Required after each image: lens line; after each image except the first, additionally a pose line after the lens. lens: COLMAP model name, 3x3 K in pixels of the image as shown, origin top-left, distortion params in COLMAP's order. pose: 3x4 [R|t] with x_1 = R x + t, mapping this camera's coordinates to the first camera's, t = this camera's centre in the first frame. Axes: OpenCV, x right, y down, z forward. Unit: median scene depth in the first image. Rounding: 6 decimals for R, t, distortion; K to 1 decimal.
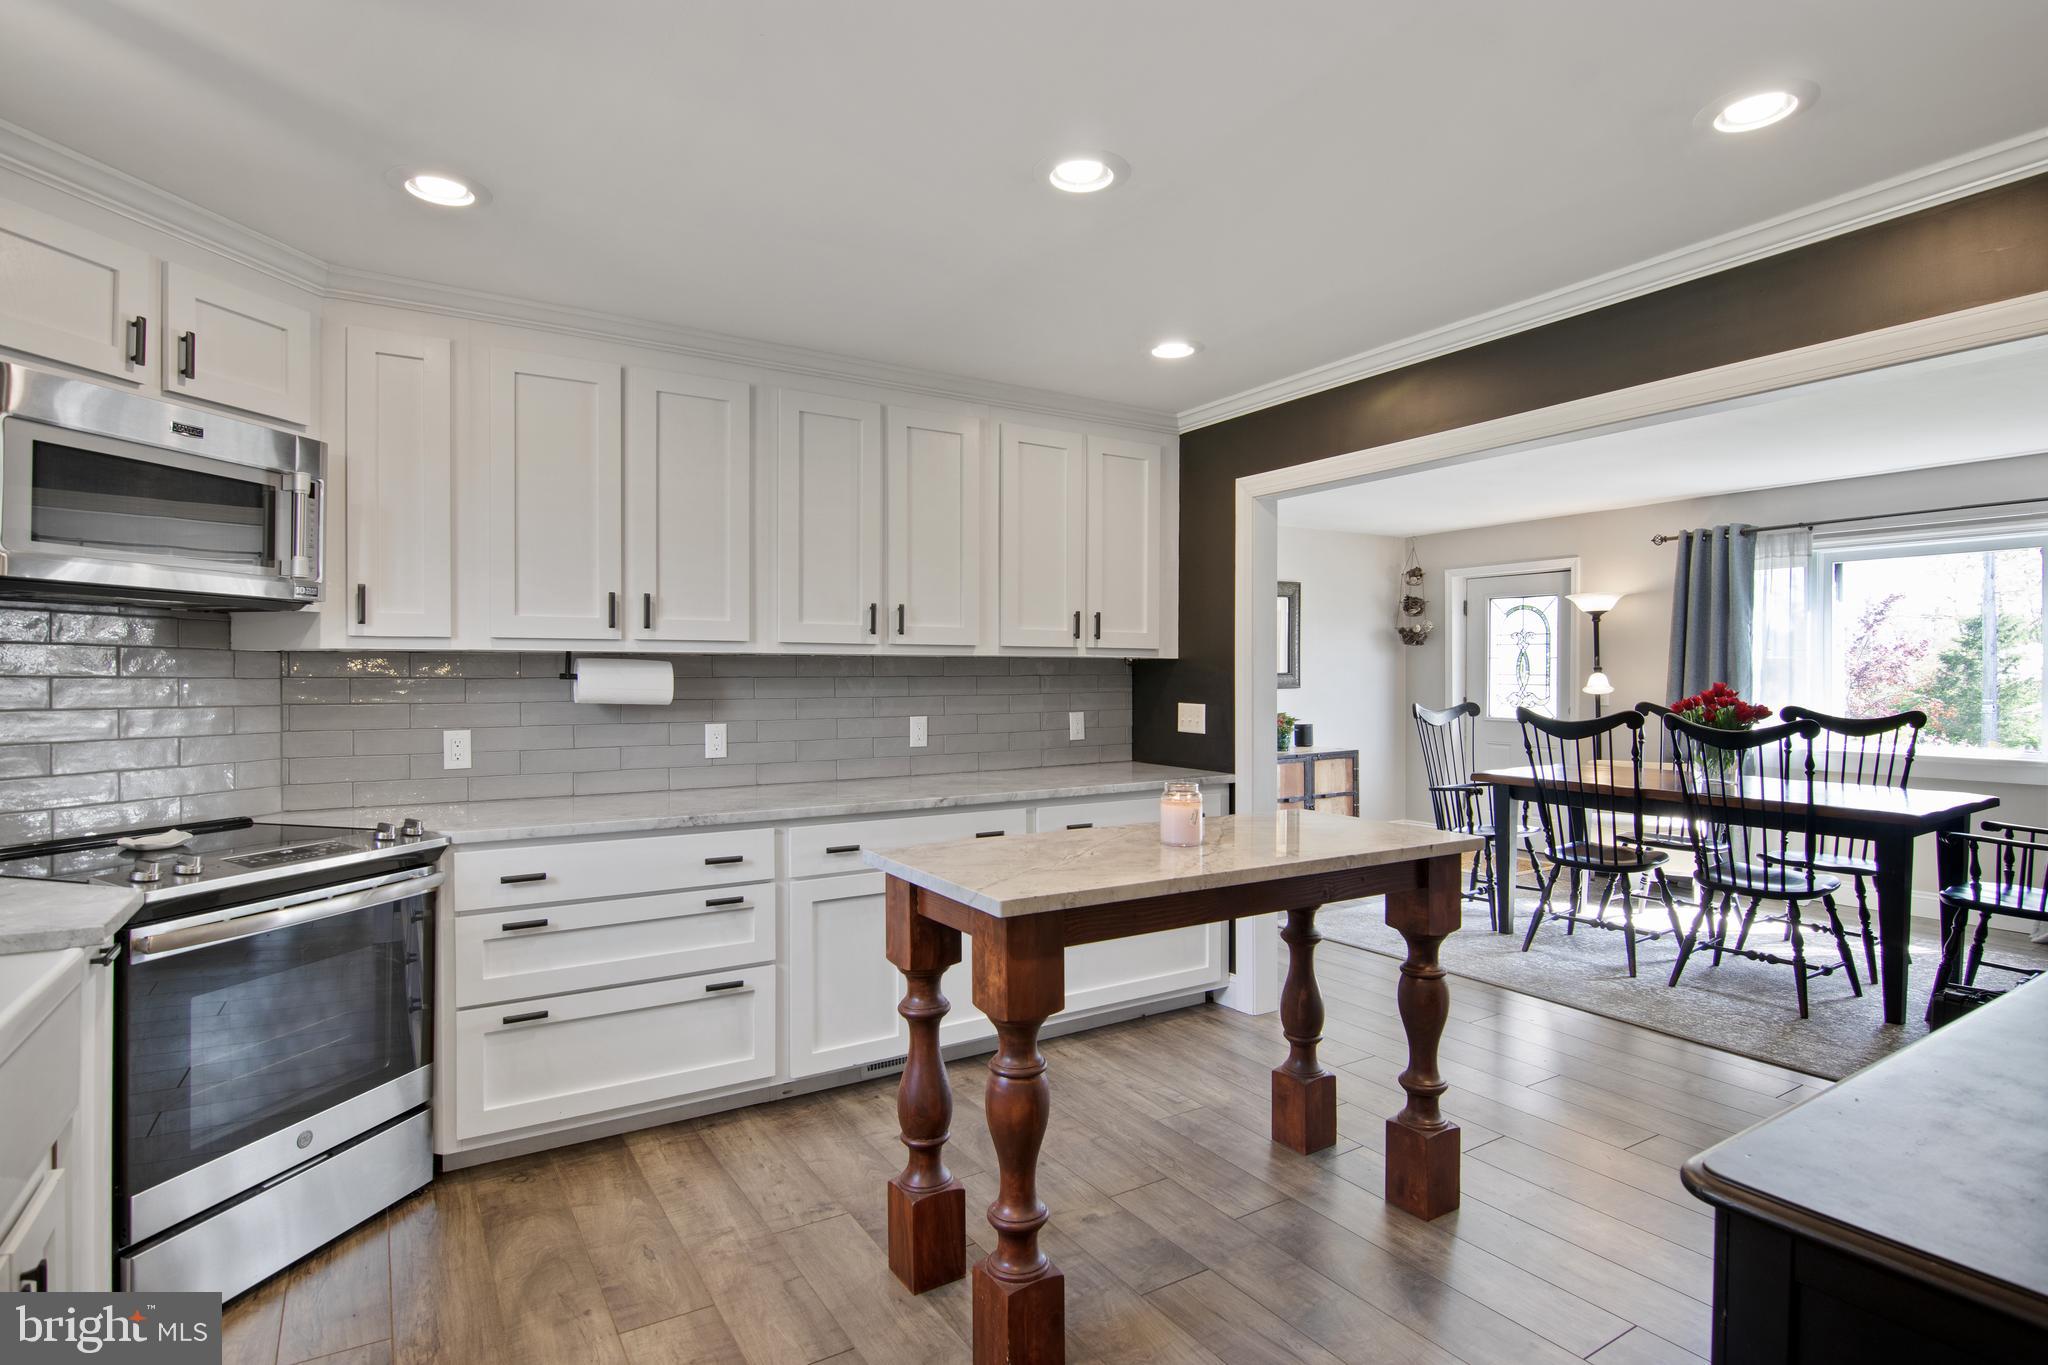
lens RADIAL K [[1057.4, 0, 1030.9], [0, 1057.4, 670.3], [0, 0, 1]] dist [-0.005371, -0.012344]
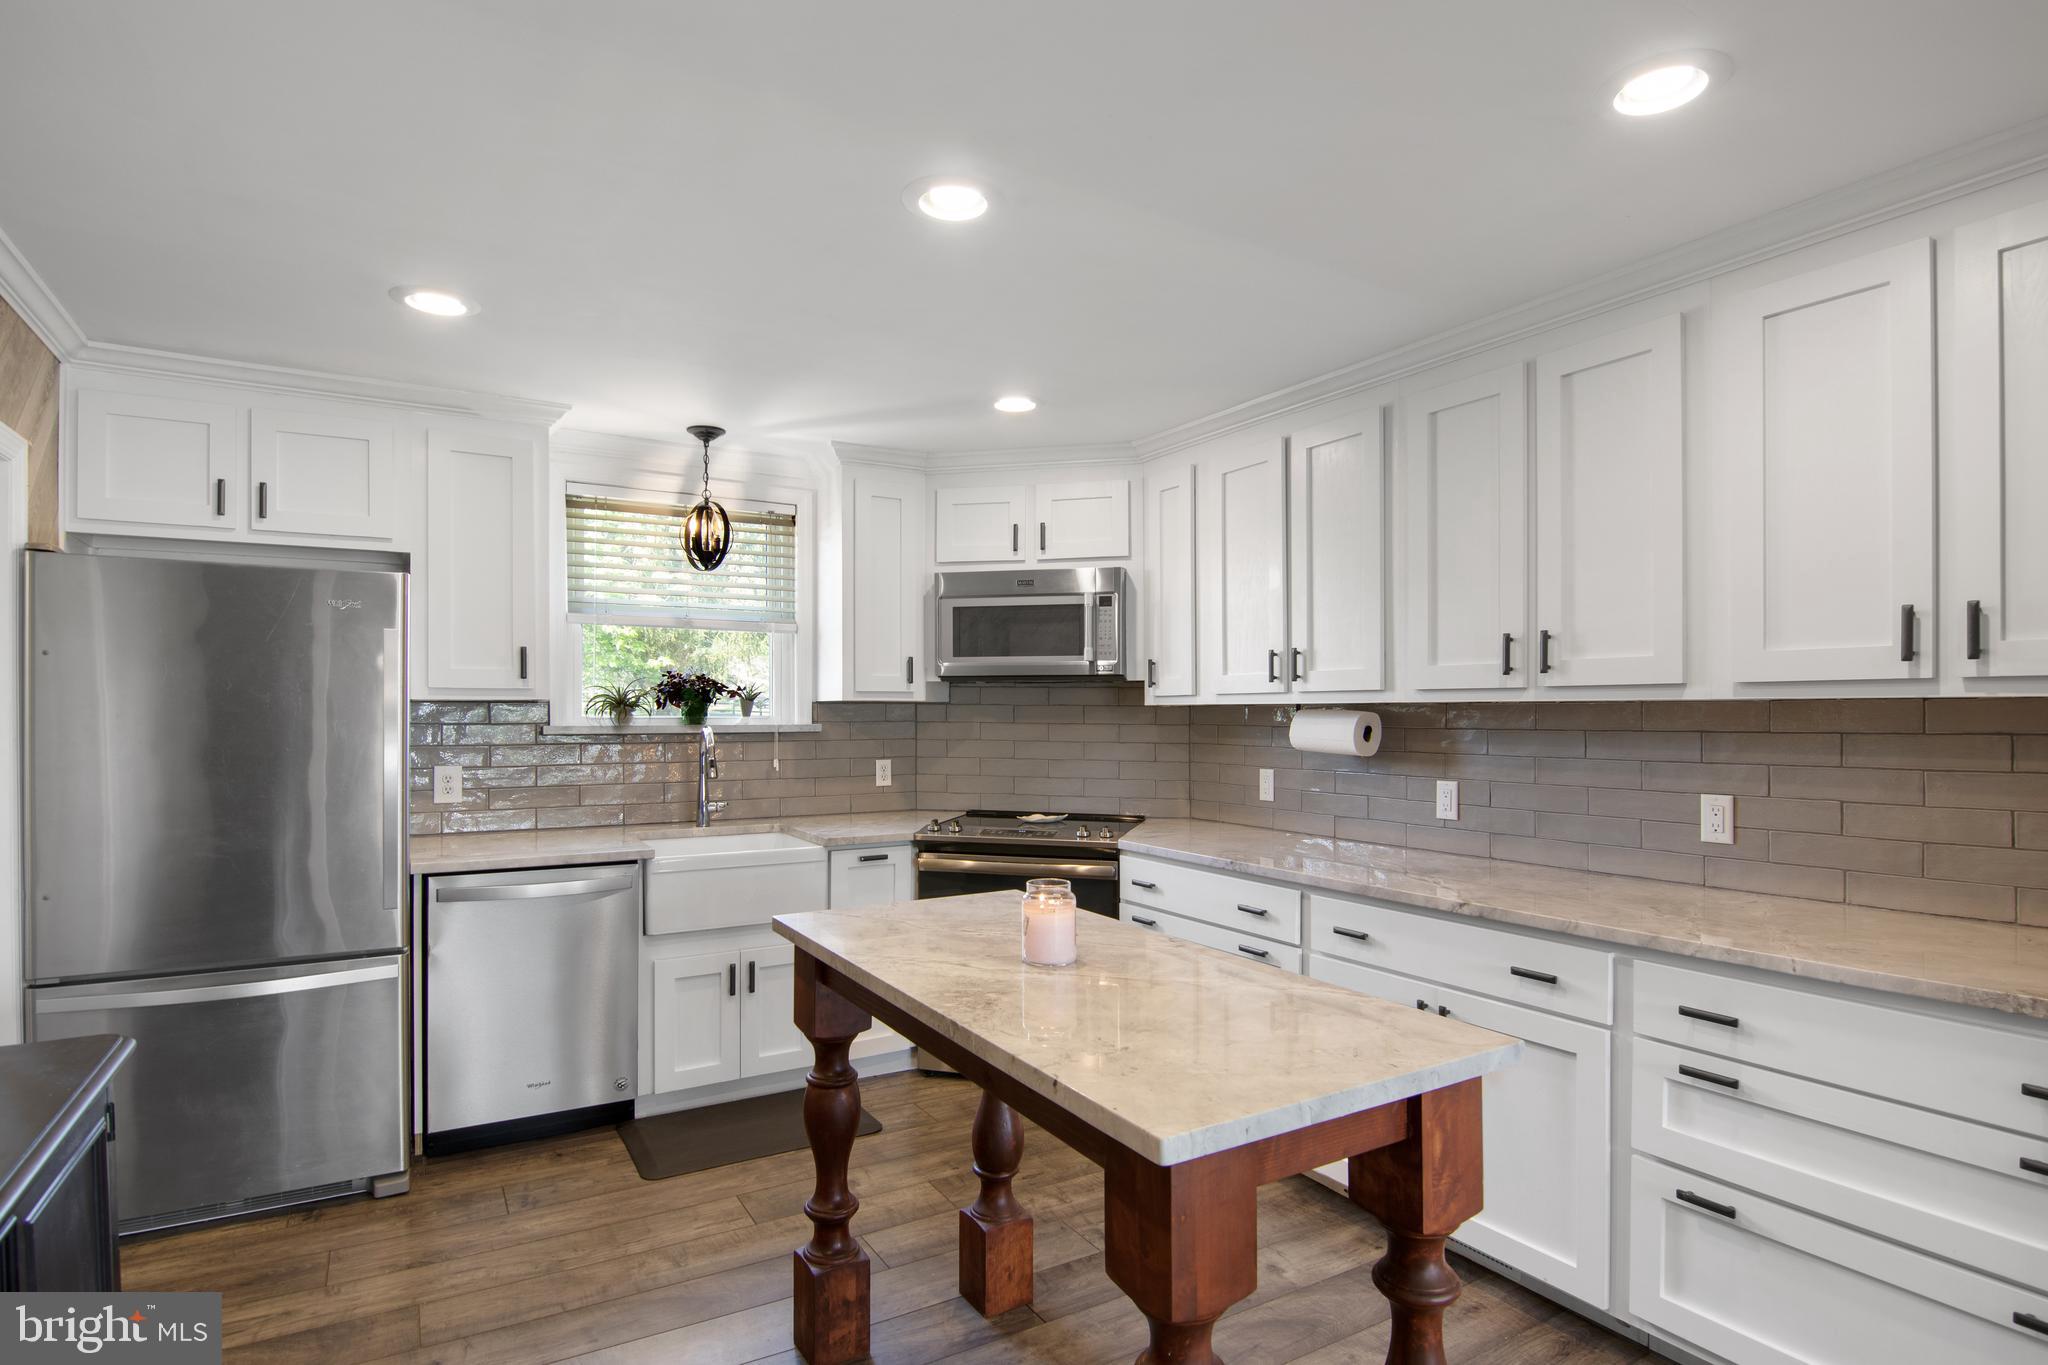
lens RADIAL K [[1057.4, 0, 1033.6], [0, 1057.4, 712.6], [0, 0, 1]] dist [-0.005371, -0.012344]
pose [[-0.033244, 0.000390, -0.999447, 0.575606], [0.005307, 0.999986, 0.000213, -0.008562], [0.999433, -0.005297, -0.033246, 0.649406]]
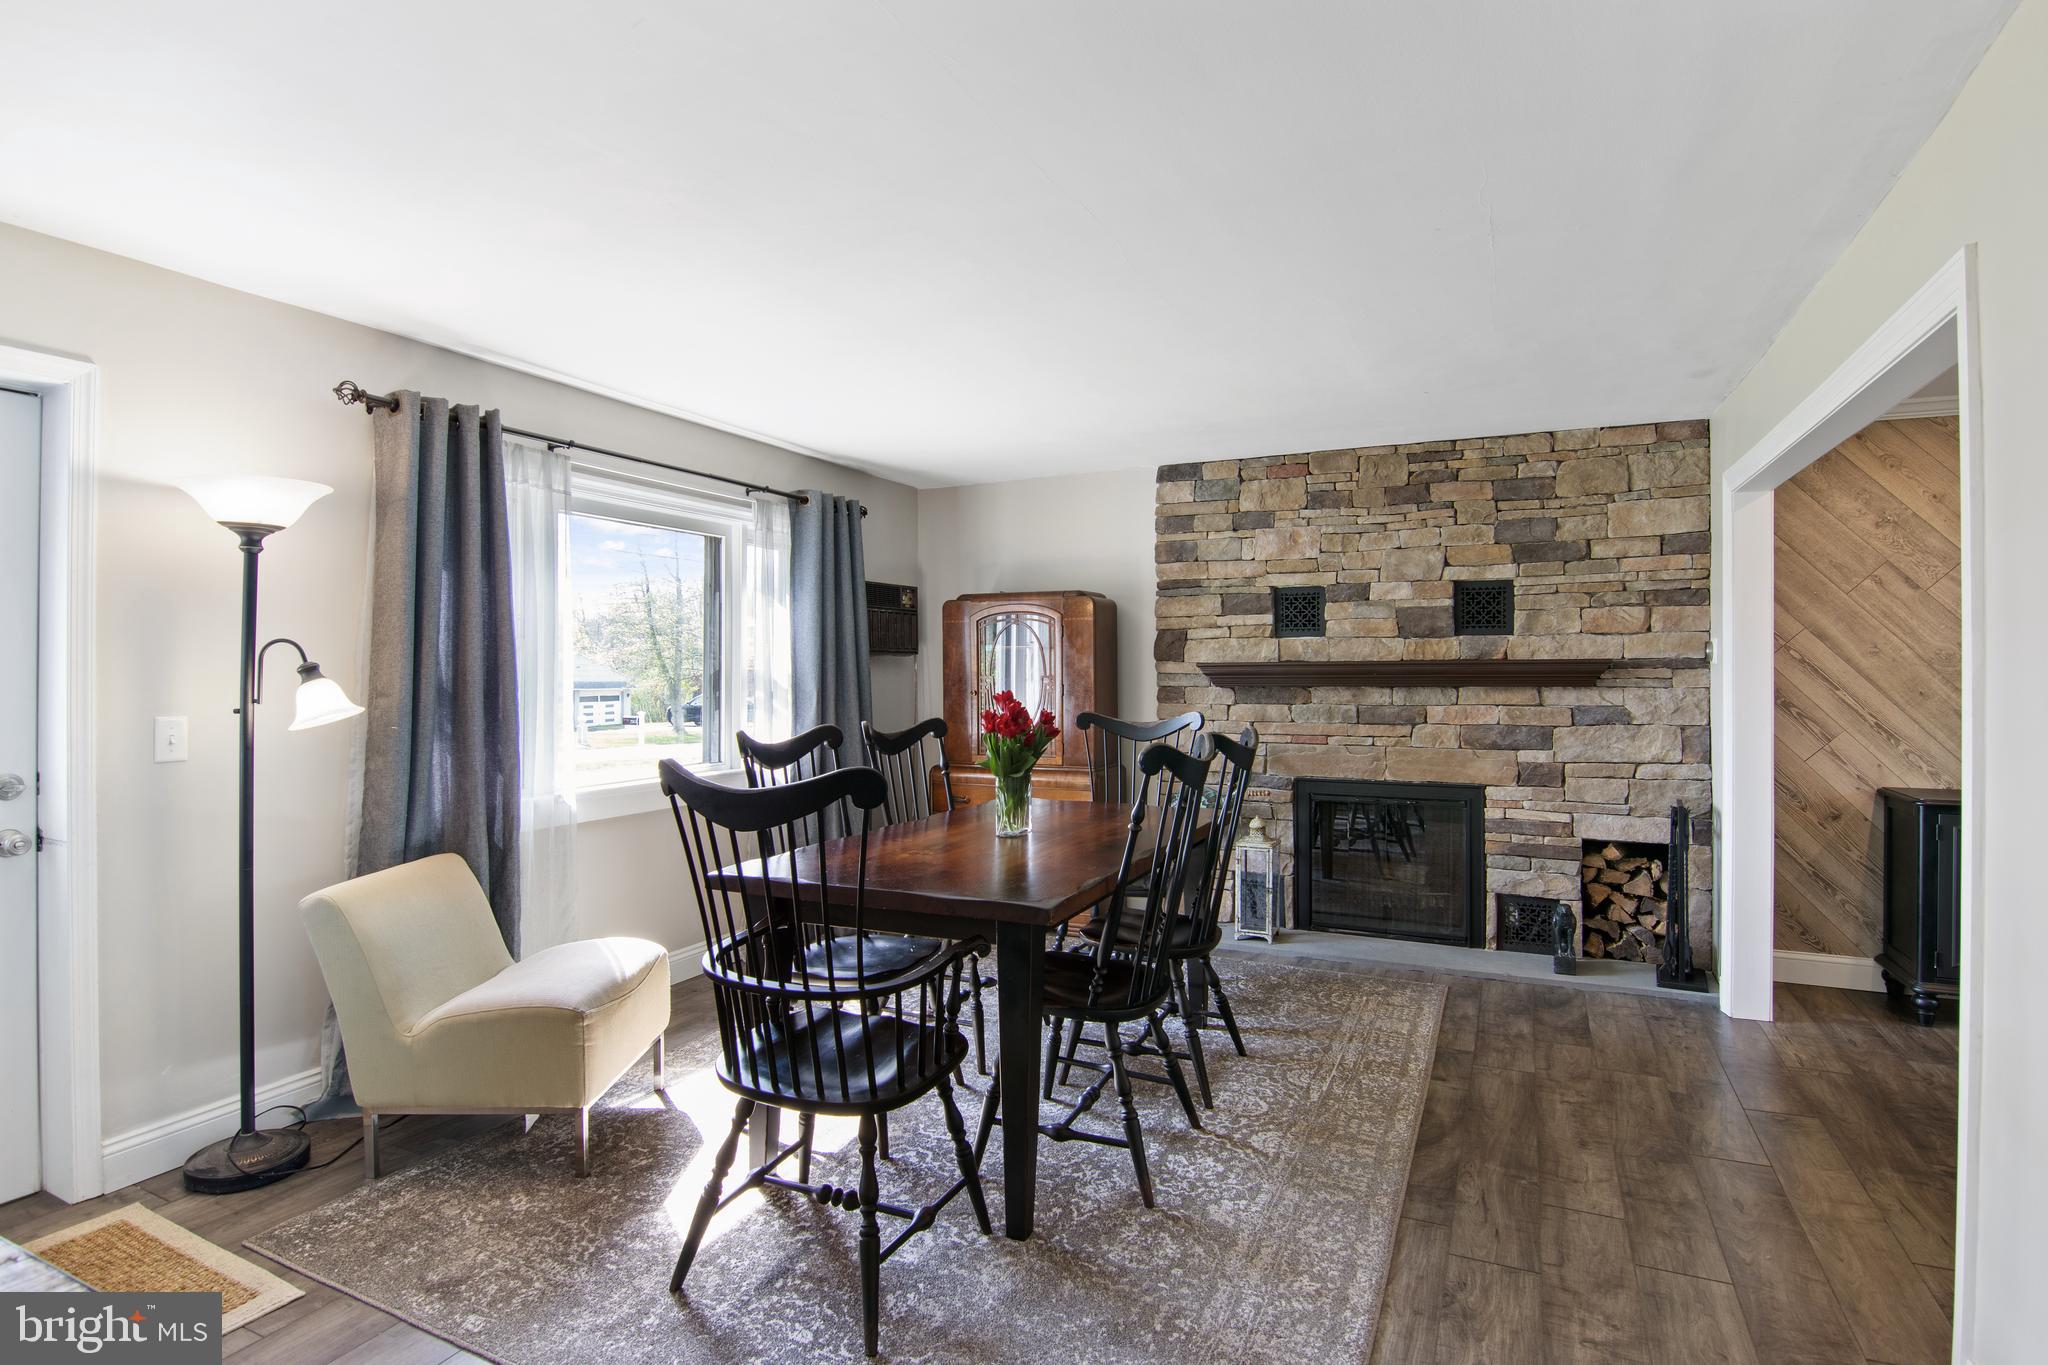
lens RADIAL K [[1057.4, 0, 1025.5], [0, 1057.4, 675.2], [0, 0, 1]] dist [-0.005371, -0.012344]
pose [[-0.524013, -0.001465, 0.851709, 0.063726], [-0.000013, 0.999999, 0.001712, 0.001915], [-0.851710, 0.000886, -0.524012, 1.681964]]
